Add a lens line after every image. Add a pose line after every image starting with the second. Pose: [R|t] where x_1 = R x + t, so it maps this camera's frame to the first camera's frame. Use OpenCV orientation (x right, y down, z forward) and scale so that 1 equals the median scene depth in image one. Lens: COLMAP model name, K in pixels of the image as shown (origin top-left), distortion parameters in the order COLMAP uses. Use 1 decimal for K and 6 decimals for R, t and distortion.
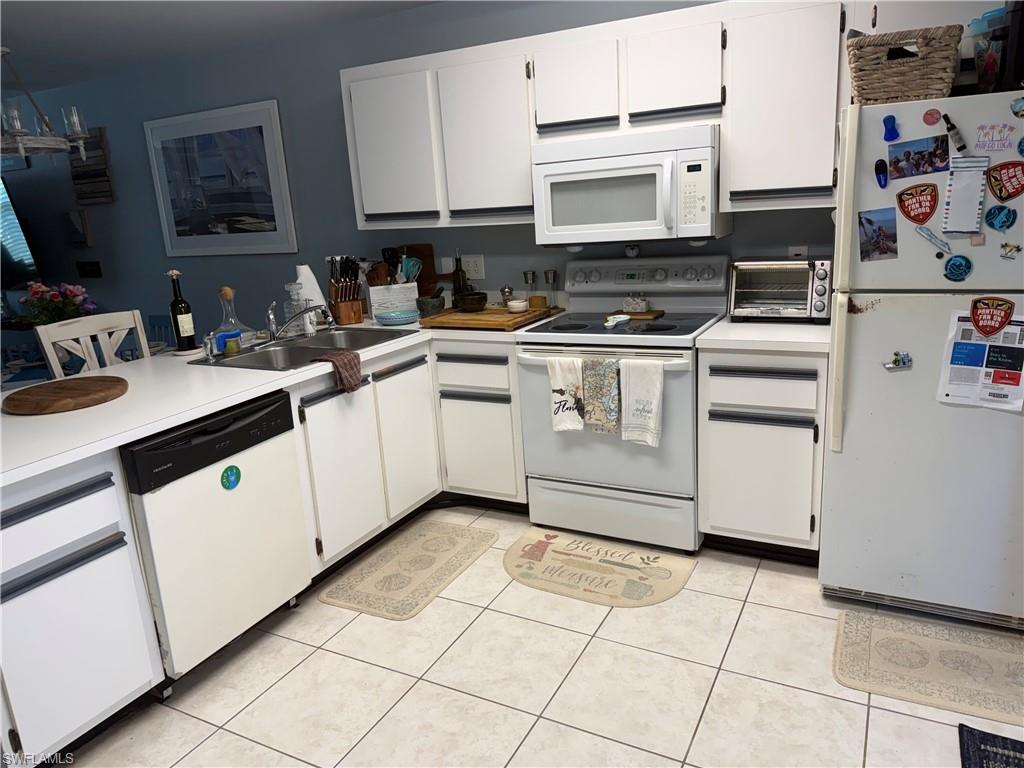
lens RADIAL K [[721.6, 0, 510.2], [0, 721.6, 381.7], [0, 0, 1]] dist [0.013092, -0.032571]
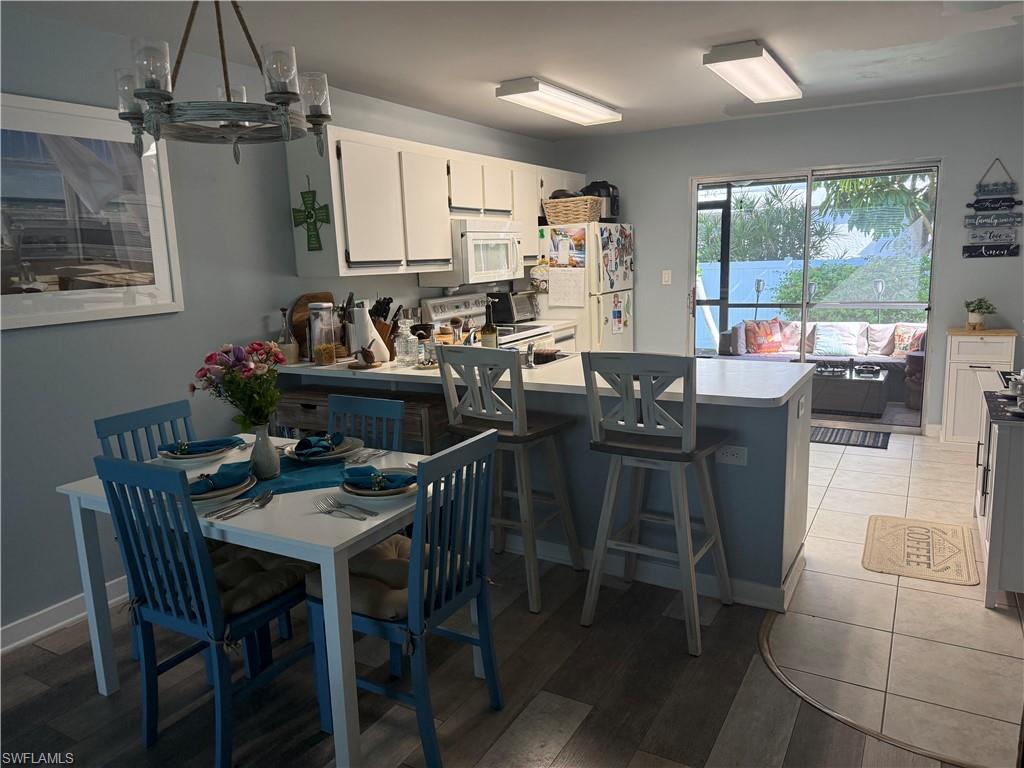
lens RADIAL K [[721.6, 0, 516.4], [0, 721.6, 386.7], [0, 0, 1]] dist [0.013092, -0.032571]
pose [[0.020280, -0.125183, 0.991926, -1.064686], [0.270013, 0.955950, 0.115122, -0.093735], [-0.962643, 0.265498, 0.053188, 0.633343]]
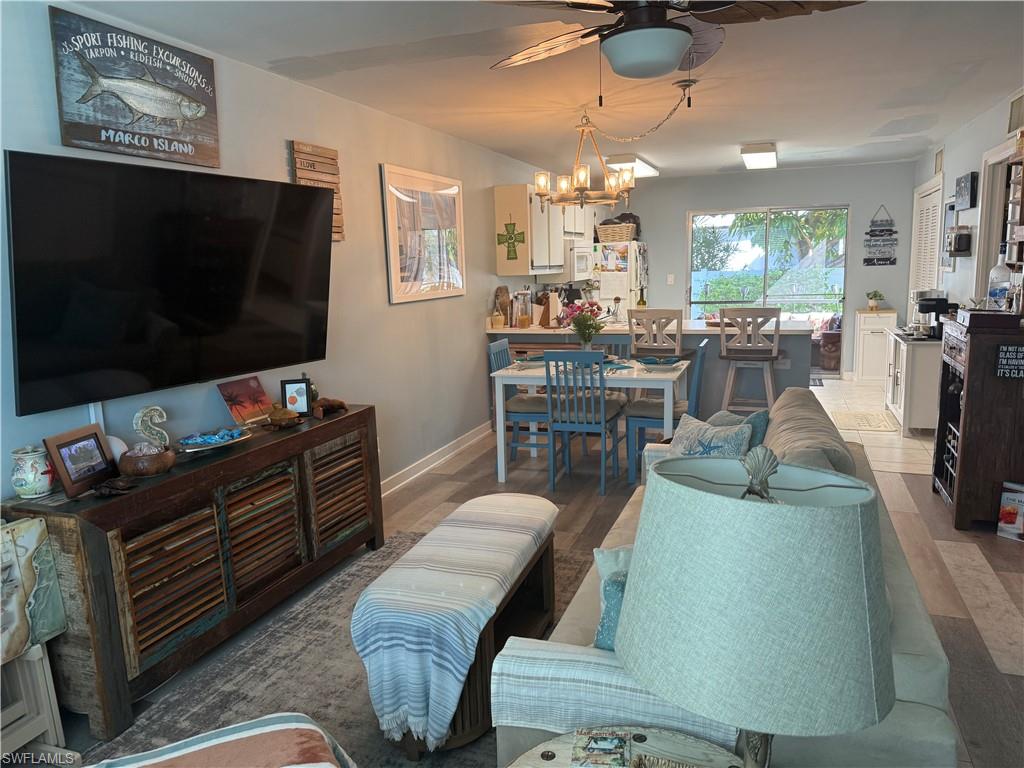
lens RADIAL K [[721.6, 0, 512.3], [0, 721.6, 381.3], [0, 0, 1]] dist [0.013092, -0.032571]
pose [[-0.140260, -0.100677, 0.984983, -1.620356], [0.272347, 0.952519, 0.136141, -0.182457], [-0.951921, 0.287352, -0.106181, 1.101441]]
